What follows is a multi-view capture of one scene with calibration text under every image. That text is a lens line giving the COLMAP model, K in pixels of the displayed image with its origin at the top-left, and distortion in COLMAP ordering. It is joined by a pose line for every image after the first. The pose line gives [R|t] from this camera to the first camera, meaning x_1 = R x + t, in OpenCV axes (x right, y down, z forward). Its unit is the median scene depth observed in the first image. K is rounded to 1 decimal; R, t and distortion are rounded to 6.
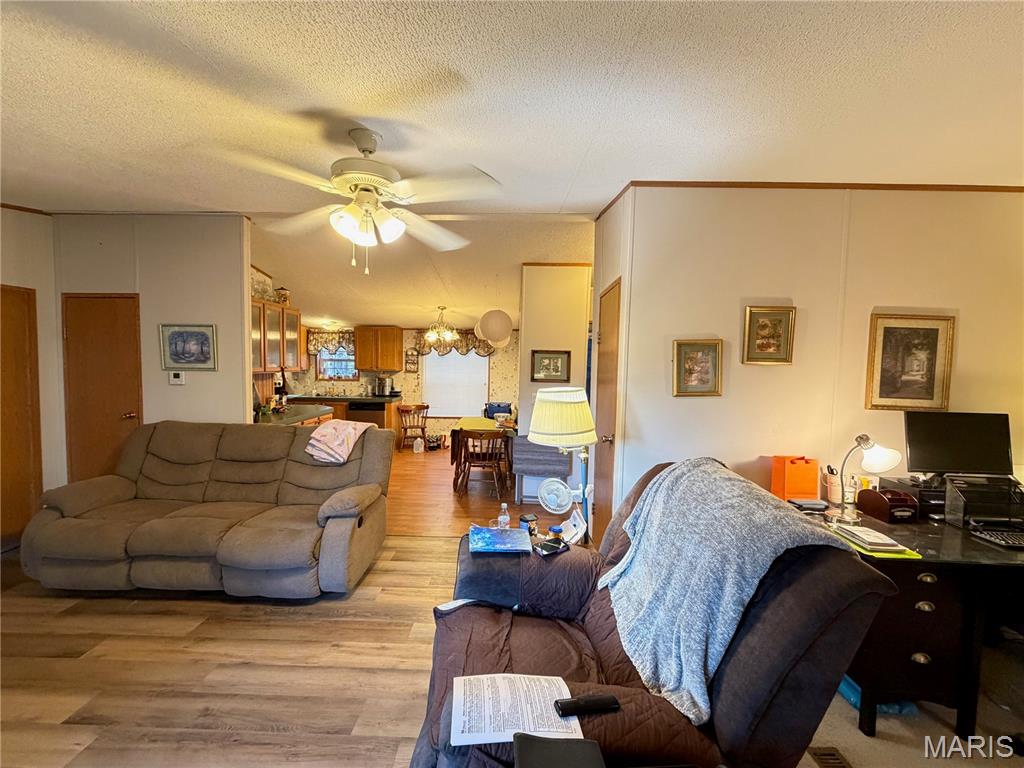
lens RADIAL K [[405.1, 0, 509.5], [0, 405.1, 383.0], [0, 0, 1]] dist [-0.002235, -0.000412]
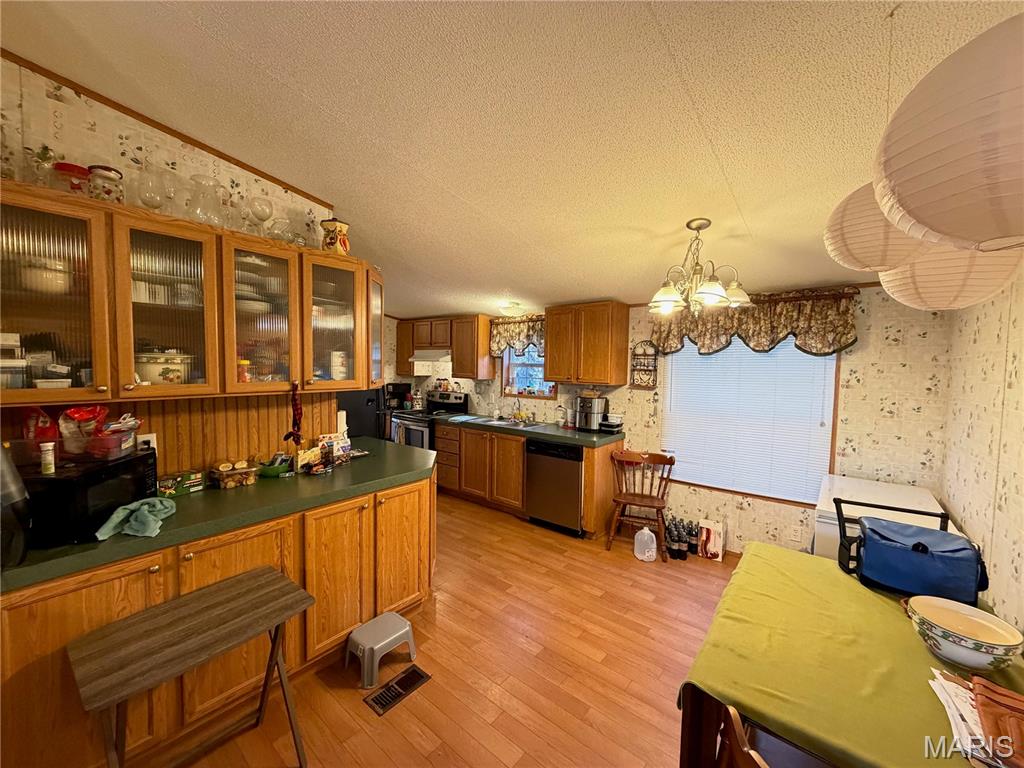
lens RADIAL K [[406.6, 0, 509.6], [0, 406.6, 384.4], [0, 0, 1]] dist [0.002287, 0.000417]
pose [[0.783283, 0.027513, -0.621056, -0.064395], [-0.031759, 0.999487, 0.004222, -0.034448], [0.620853, 0.016417, 0.783755, 0.592081]]
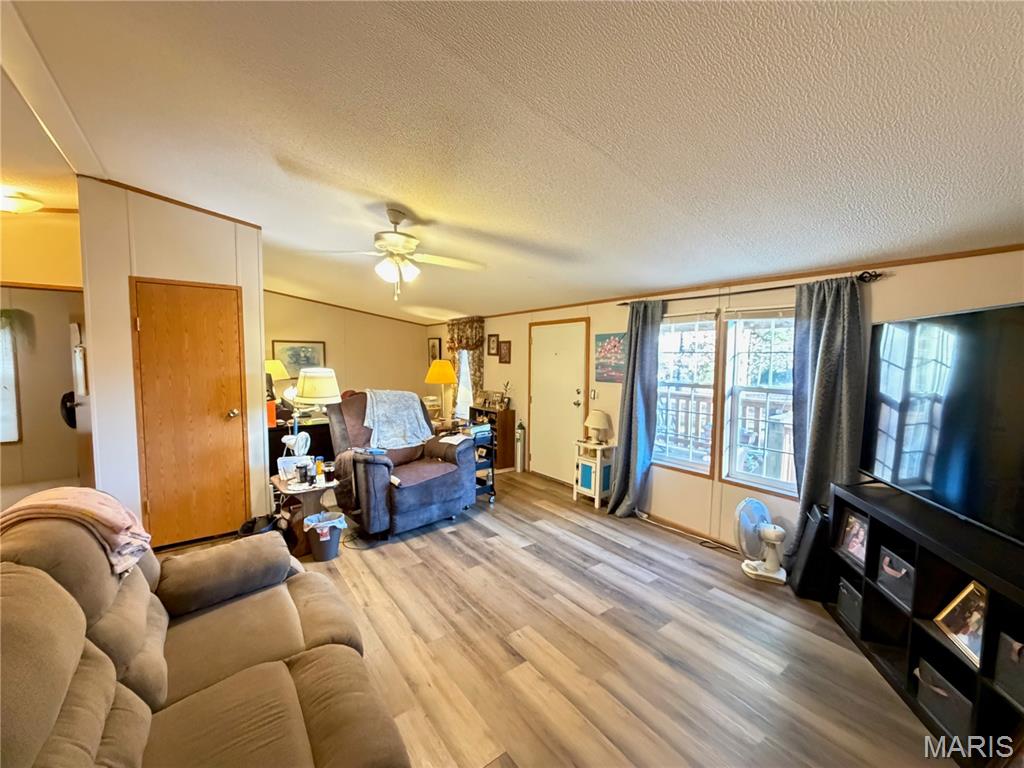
lens RADIAL K [[406.6, 0, 509.6], [0, 406.6, 384.4], [0, 0, 1]] dist [0.002287, 0.000417]
pose [[-0.615717, -0.073849, 0.784499, -0.545309], [0.021146, 0.993691, 0.110138, -0.030462], [-0.787683, 0.084402, -0.610272, 0.473072]]
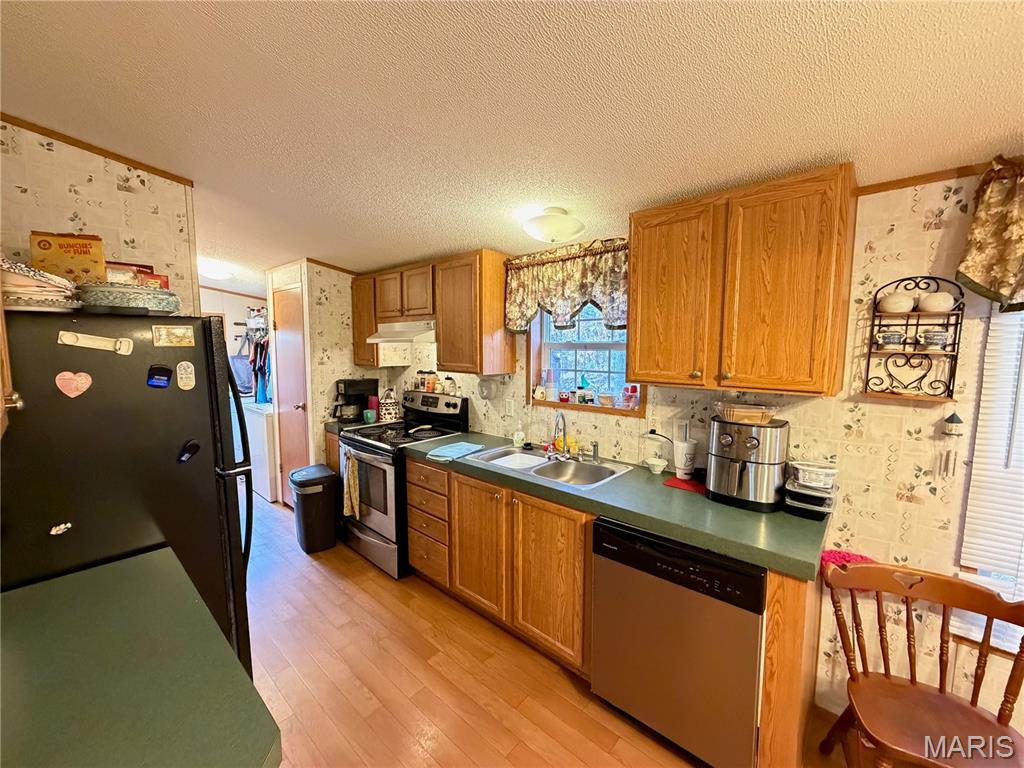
lens RADIAL K [[406.6, 0, 509.6], [0, 406.6, 384.4], [0, 0, 1]] dist [0.002287, 0.000417]
pose [[0.758512, 0.046892, -0.649970, -0.312688], [-0.017381, 0.998509, 0.051754, -0.051267], [0.651427, -0.027959, 0.758196, 0.875316]]
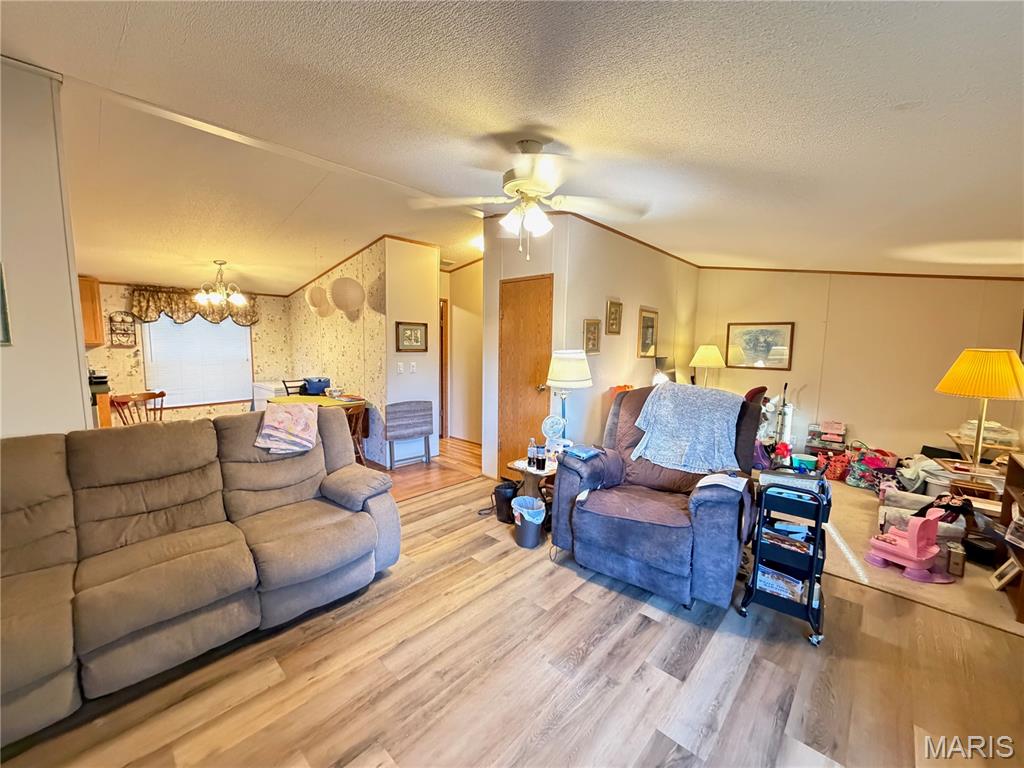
lens RADIAL K [[405.1, 0, 509.5], [0, 405.1, 383.0], [0, 0, 1]] dist [-0.002235, -0.000412]
pose [[0.668799, -0.085384, 0.738524, -0.382626], [0.035099, 0.995902, 0.083355, -0.000093], [-0.742614, -0.029826, 0.669055, 0.058425]]
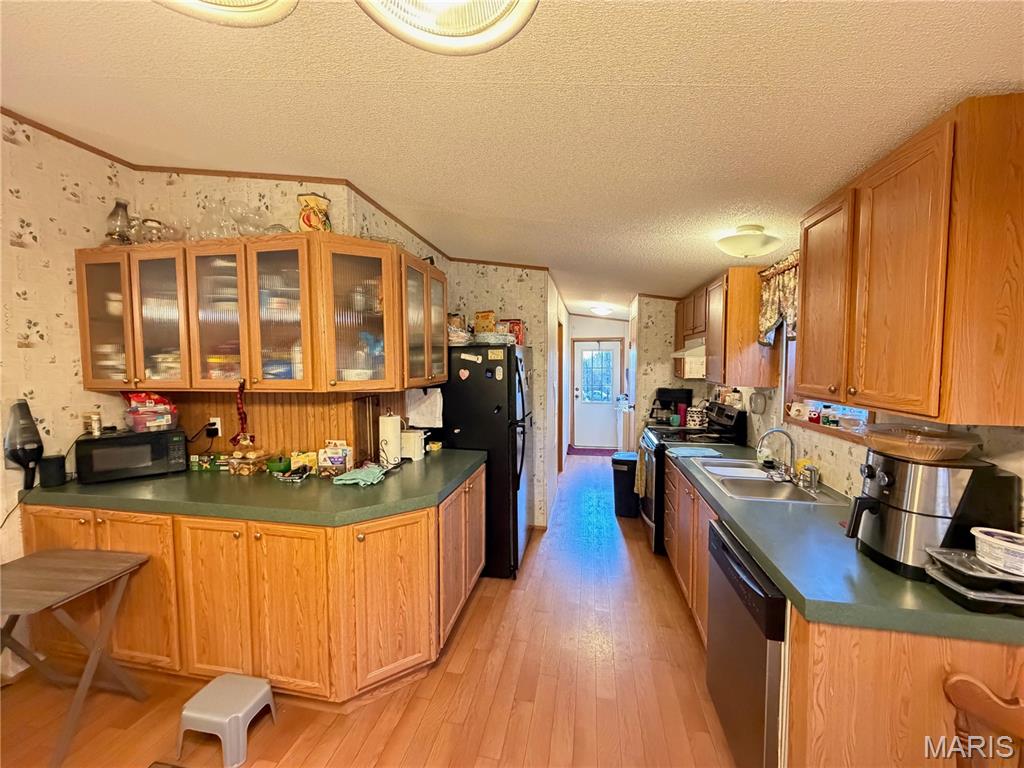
lens RADIAL K [[410.9, 0, 507.5], [0, 410.9, 383.6], [0, 0, 1]] dist [0.000324, 0.000118]
pose [[-0.178763, 0.036253, -0.983224, -0.129273], [-0.045628, 0.997940, 0.045092, -0.051291], [0.982834, 0.052924, -0.176741, 1.020672]]
